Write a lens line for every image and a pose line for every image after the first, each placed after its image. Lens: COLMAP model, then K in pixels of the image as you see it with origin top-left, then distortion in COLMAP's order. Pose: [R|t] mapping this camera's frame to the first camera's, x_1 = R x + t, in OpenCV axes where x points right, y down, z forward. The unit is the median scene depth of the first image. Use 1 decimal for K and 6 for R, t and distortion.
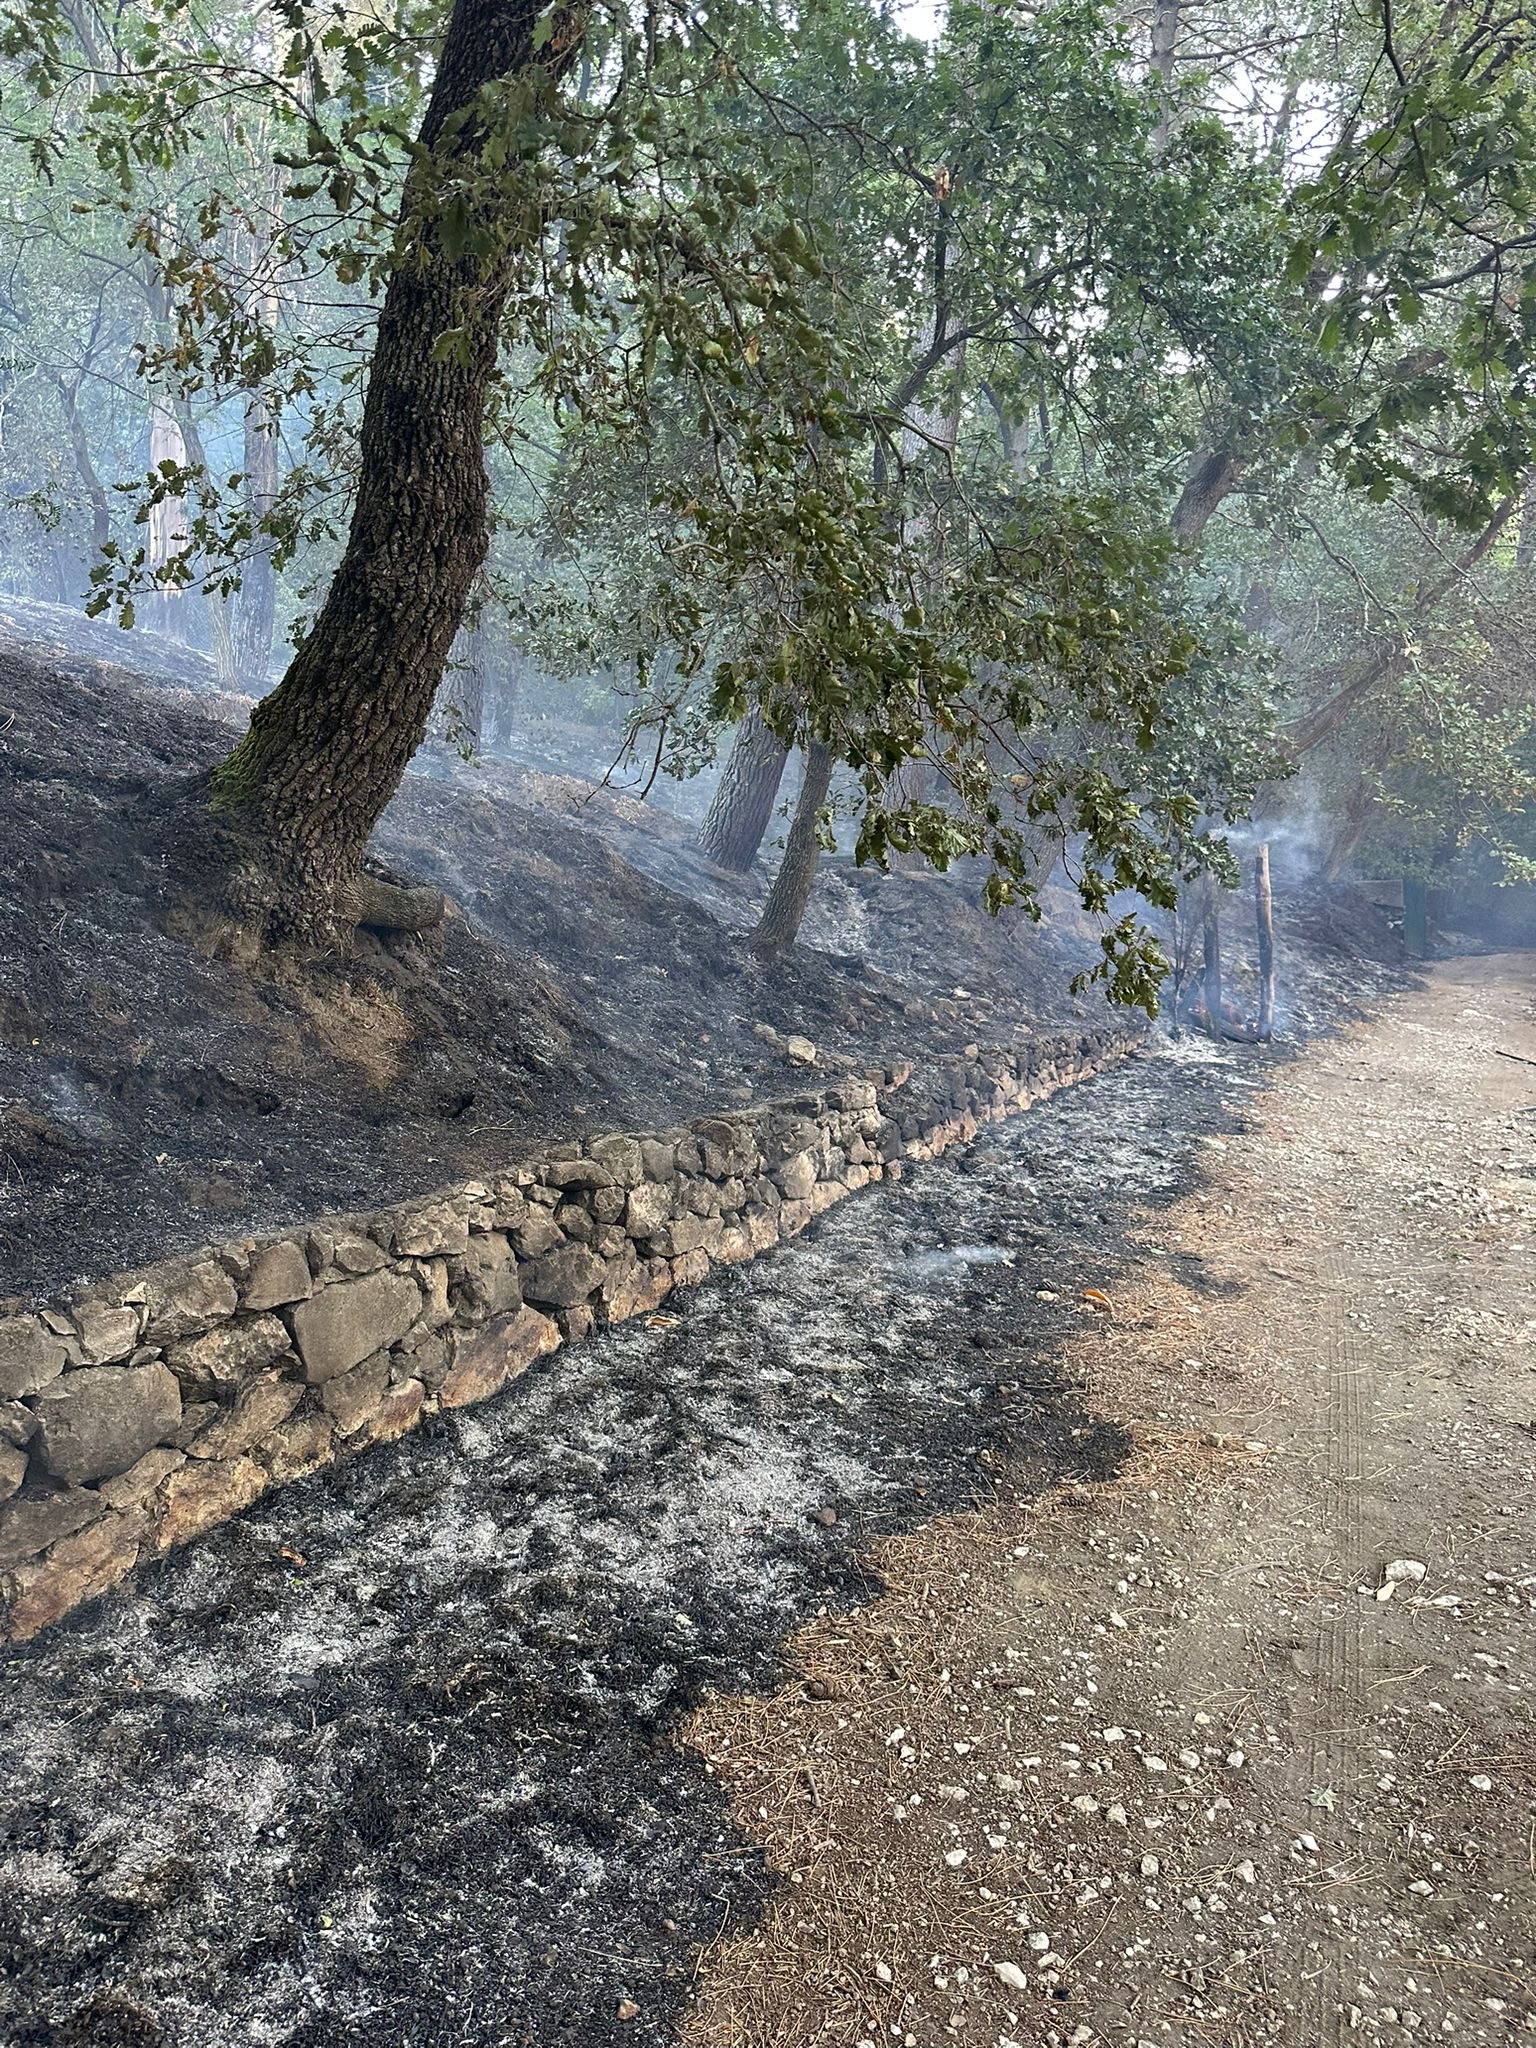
lens RADIAL K [[1440.9, 0, 768.0], [0, 1440.9, 1024.0], [0, 0, 1]] dist [0.066126, 0.000122]
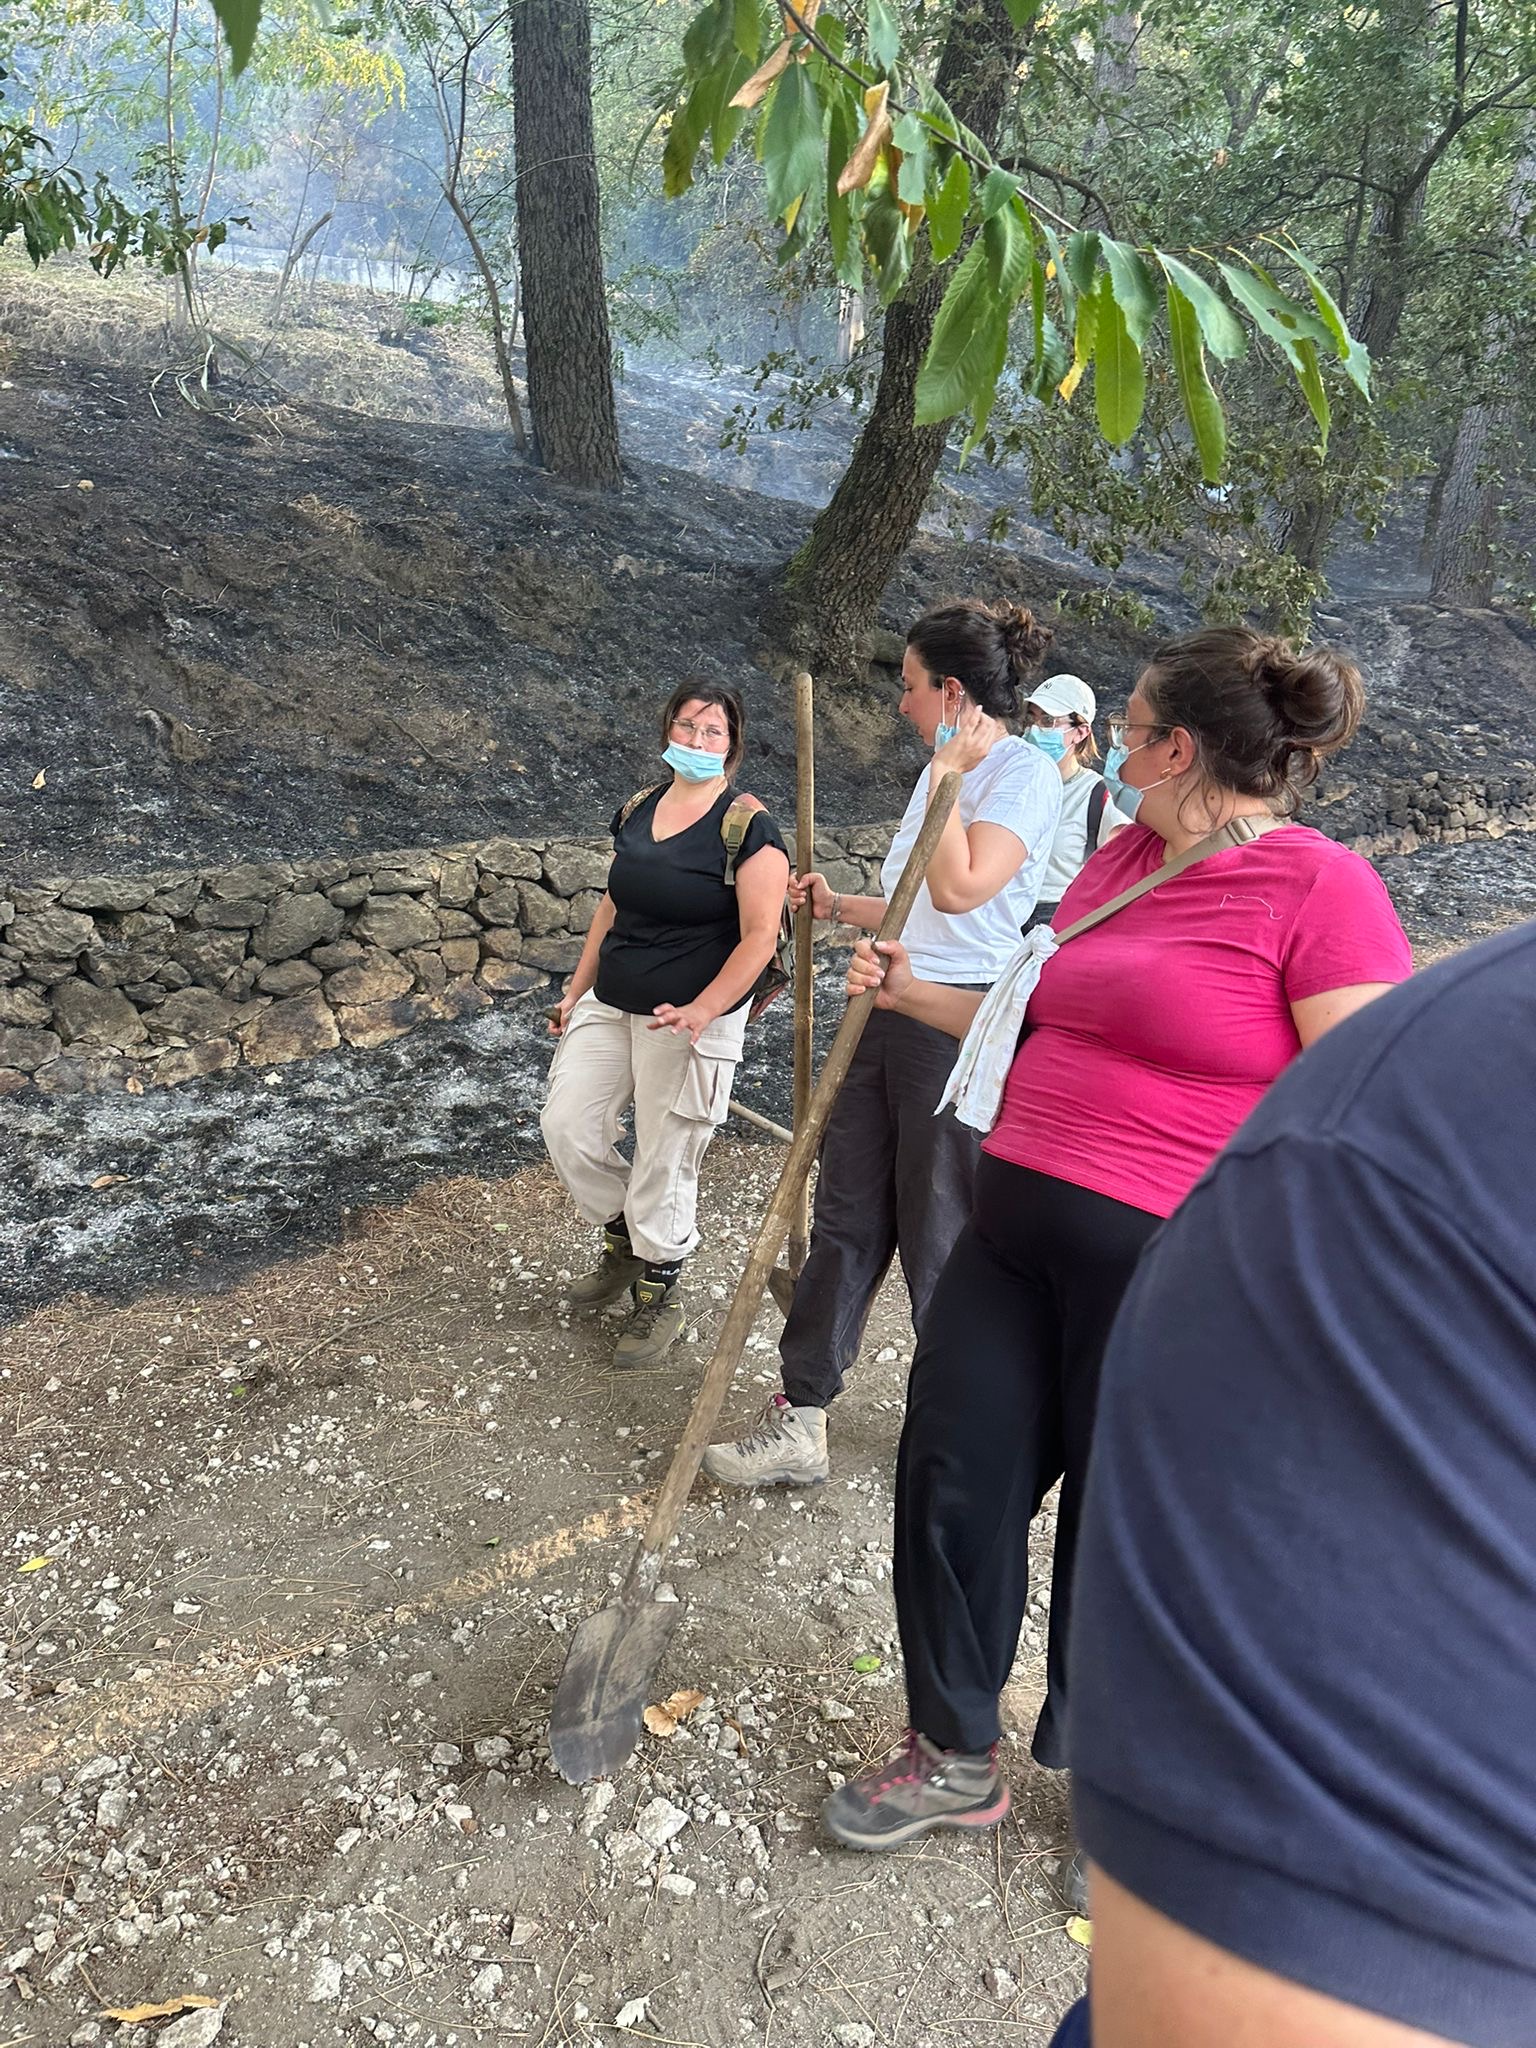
lens RADIAL K [[1403.8, 0, 768.0], [0, 1403.8, 1024.0], [0, 0, 1]] dist [-0.002475, -0.017769]
pose [[0.903777, 0.112511, -0.412952, 0.284389], [-0.033914, 0.980622, 0.192952, 0.026242], [0.426659, -0.160381, 0.890079, -0.448504]]
